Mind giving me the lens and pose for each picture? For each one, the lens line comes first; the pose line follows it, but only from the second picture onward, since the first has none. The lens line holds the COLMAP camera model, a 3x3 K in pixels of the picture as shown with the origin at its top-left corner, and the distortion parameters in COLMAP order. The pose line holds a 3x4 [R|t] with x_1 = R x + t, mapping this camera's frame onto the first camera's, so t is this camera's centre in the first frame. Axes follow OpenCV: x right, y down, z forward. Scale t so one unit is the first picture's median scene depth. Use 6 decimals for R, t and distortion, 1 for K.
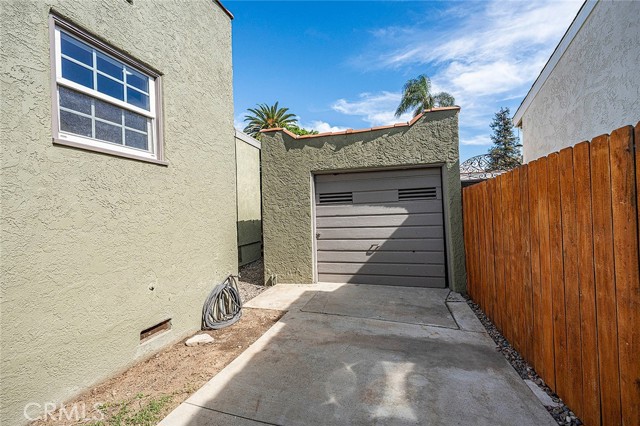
lens RADIAL K [[257.7, 0, 319.3], [0, 257.7, 211.8], [0, 0, 1]] dist [-0.003361, -0.000332]
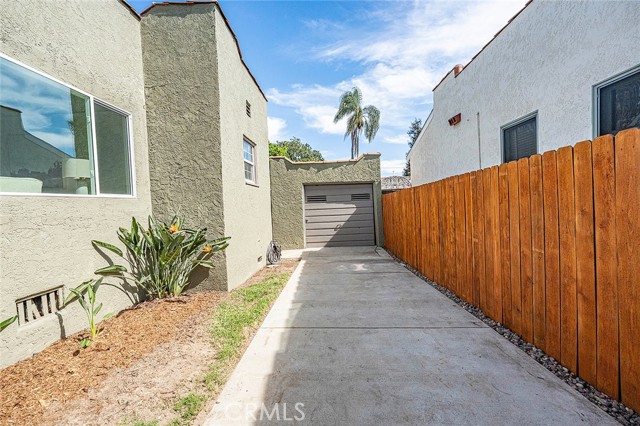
lens RADIAL K [[275.7, 0, 320.3], [0, 275.7, 210.6], [0, 0, 1]] dist [0.001094, 0.000039]
pose [[0.964670, -0.012401, 0.263170, -0.095790], [0.007998, 0.999810, 0.017797, -0.002041], [-0.263341, -0.015063, 0.964585, -0.190299]]
